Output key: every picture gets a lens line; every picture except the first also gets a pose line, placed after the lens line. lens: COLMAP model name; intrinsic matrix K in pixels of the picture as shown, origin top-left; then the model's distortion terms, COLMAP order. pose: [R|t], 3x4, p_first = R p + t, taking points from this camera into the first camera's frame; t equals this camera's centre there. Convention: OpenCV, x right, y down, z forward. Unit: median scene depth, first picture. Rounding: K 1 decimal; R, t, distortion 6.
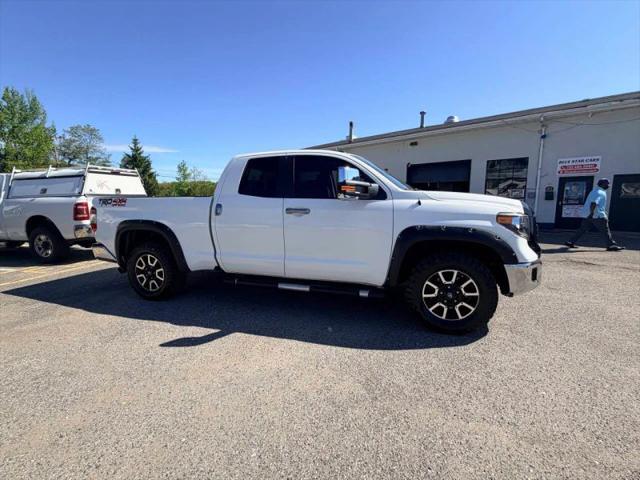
lens RADIAL K [[294.1, 0, 321.2], [0, 294.1, 241.9], [0, 0, 1]] dist [0.001078, -0.000730]
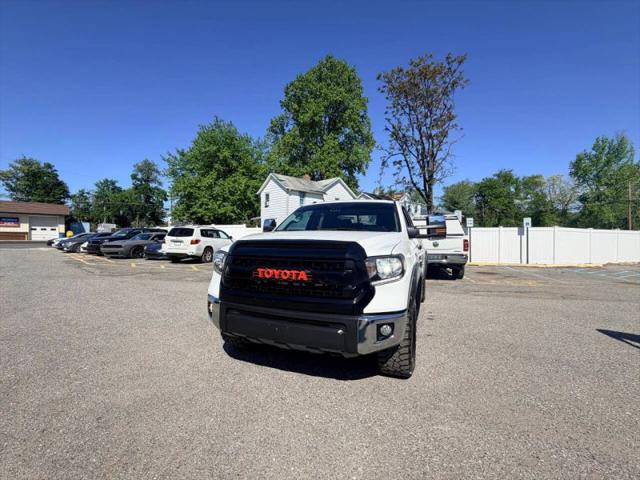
lens RADIAL K [[294.1, 0, 320.0], [0, 294.1, 241.7], [0, 0, 1]] dist [0.001078, -0.000730]
pose [[-0.050568, 0.016269, -0.998588, 1.228577], [-0.145958, 0.989012, 0.023505, -0.147653], [0.987998, 0.146940, -0.047638, 0.980833]]
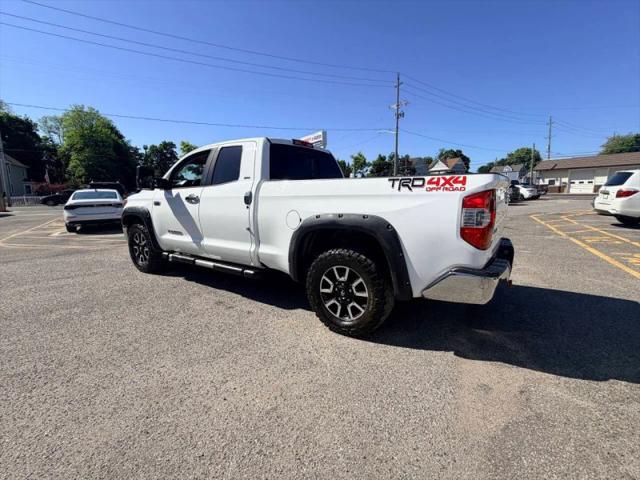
lens RADIAL K [[294.1, 0, 320.9], [0, 294.1, 242.7], [0, 0, 1]] dist [0.001078, -0.000730]
pose [[-0.959638, -0.030525, 0.279577, -0.576612], [0.055798, 0.953665, 0.295650, -0.276837], [-0.275647, 0.299317, -0.913470, 2.102944]]
